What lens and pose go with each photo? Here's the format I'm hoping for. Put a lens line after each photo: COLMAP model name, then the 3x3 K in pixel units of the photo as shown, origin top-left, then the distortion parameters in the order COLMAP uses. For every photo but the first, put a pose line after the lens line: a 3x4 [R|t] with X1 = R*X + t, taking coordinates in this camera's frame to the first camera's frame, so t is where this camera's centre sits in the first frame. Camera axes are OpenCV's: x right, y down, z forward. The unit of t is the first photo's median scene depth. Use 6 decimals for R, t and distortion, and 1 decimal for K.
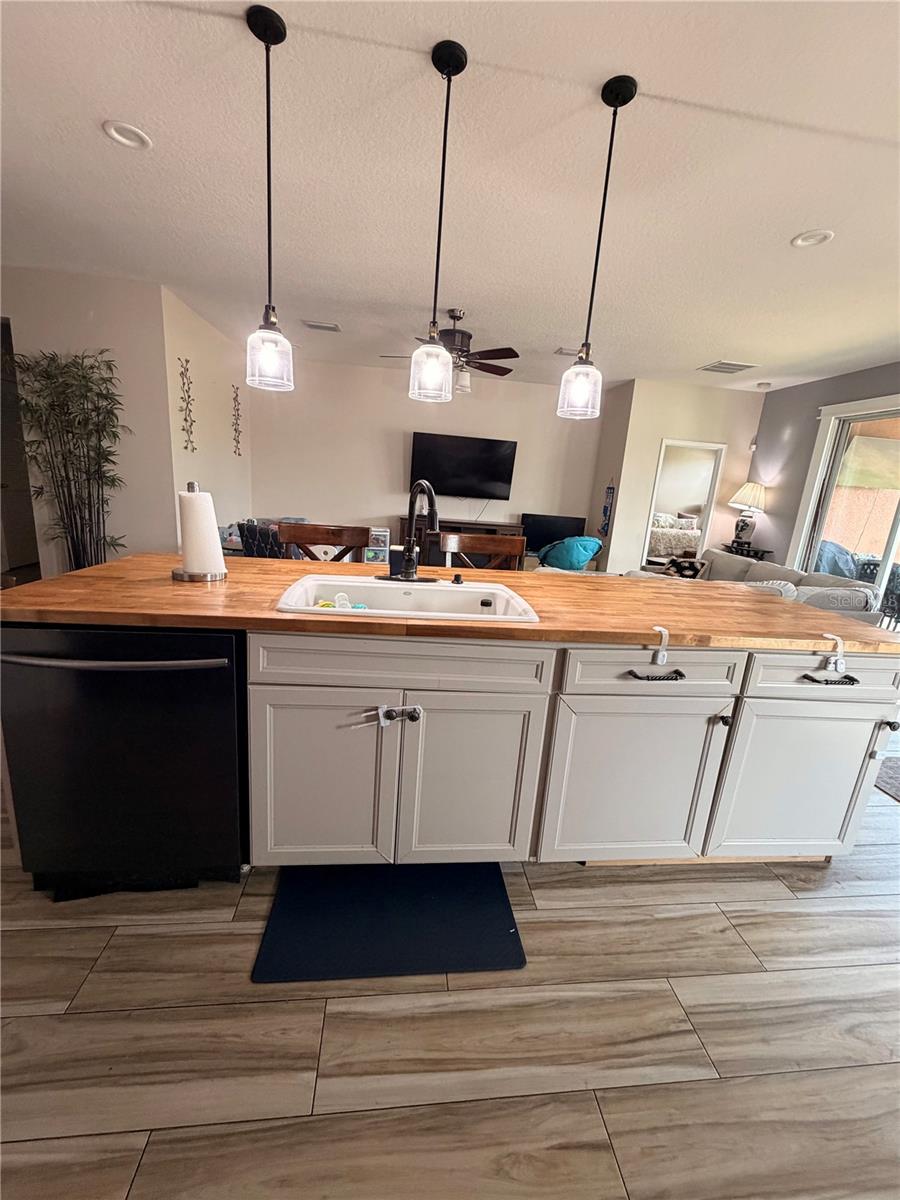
lens RADIAL K [[479.6, 0, 454.1], [0, 479.6, 595.4], [0, 0, 1]] dist [0.000609, 0.000186]
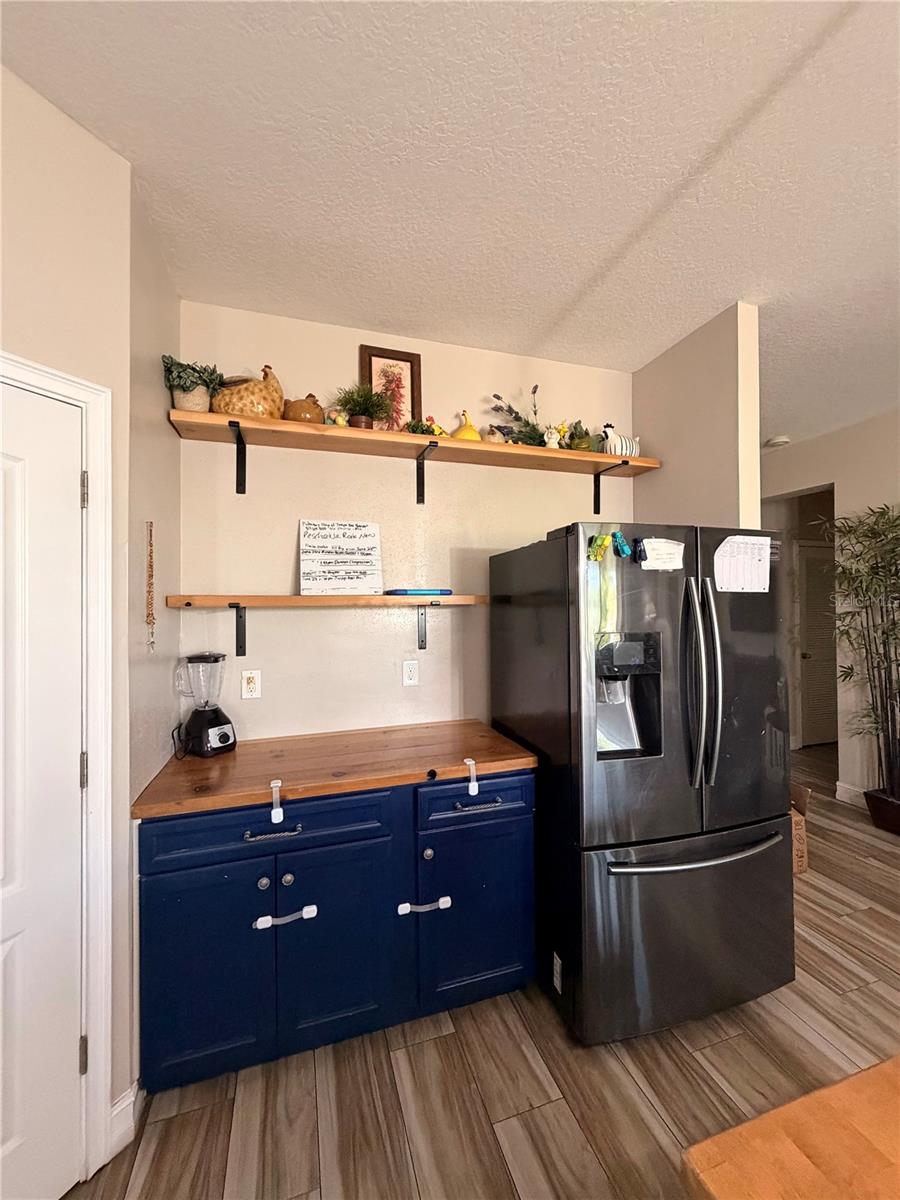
lens RADIAL K [[479.6, 0, 452.5], [0, 479.6, 596.5], [0, 0, 1]] dist [0.000609, 0.000186]
pose [[0.190814, -0.089368, -0.977550, -0.185996], [-0.205259, 0.970201, -0.128762, -0.098295], [0.959926, 0.225220, 0.166784, 0.192650]]
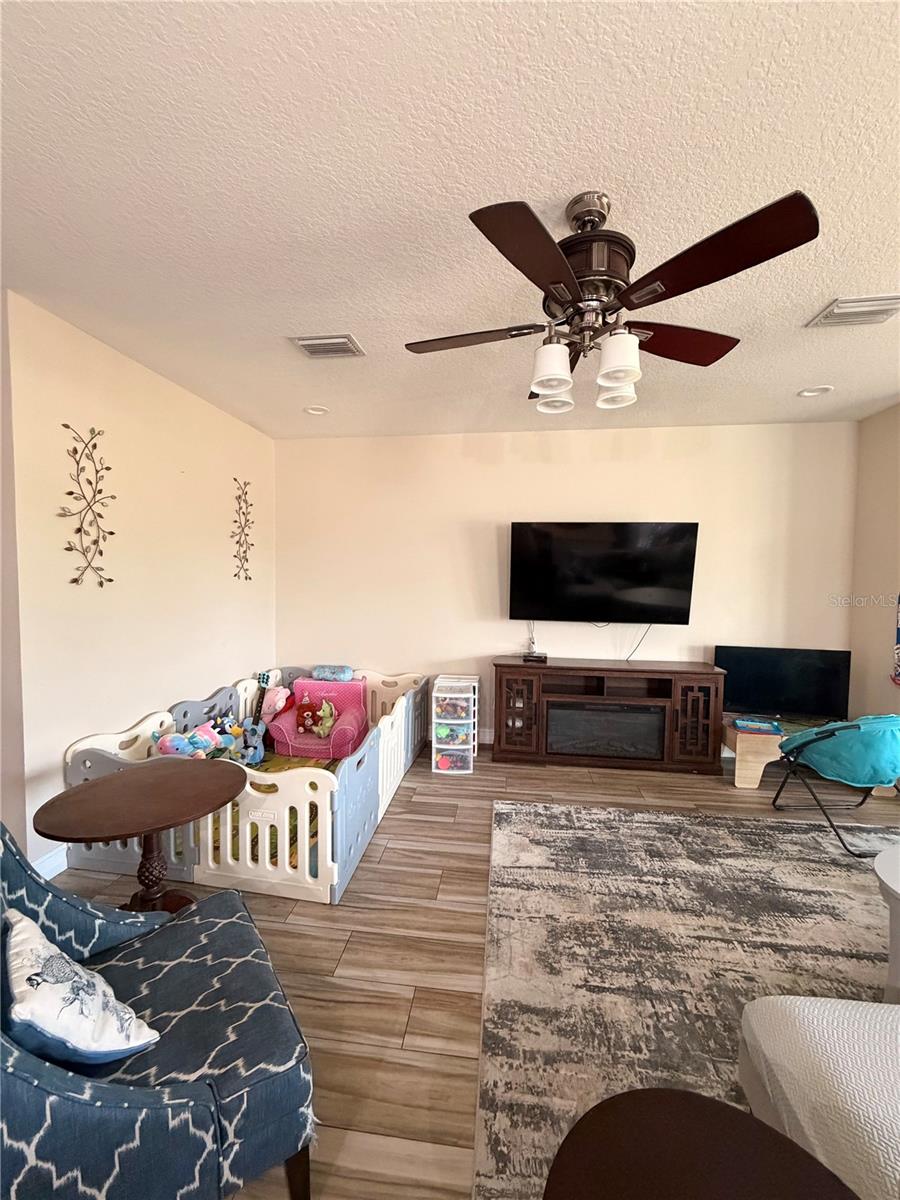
lens RADIAL K [[479.6, 0, 448.1], [0, 479.6, 598.4], [0, 0, 1]] dist [0.000609, 0.000186]
pose [[0.967808, -0.054910, -0.245629, -0.029740], [0.005635, 0.980394, -0.196965, -0.203241], [0.251628, 0.189240, 0.949143, 0.673875]]
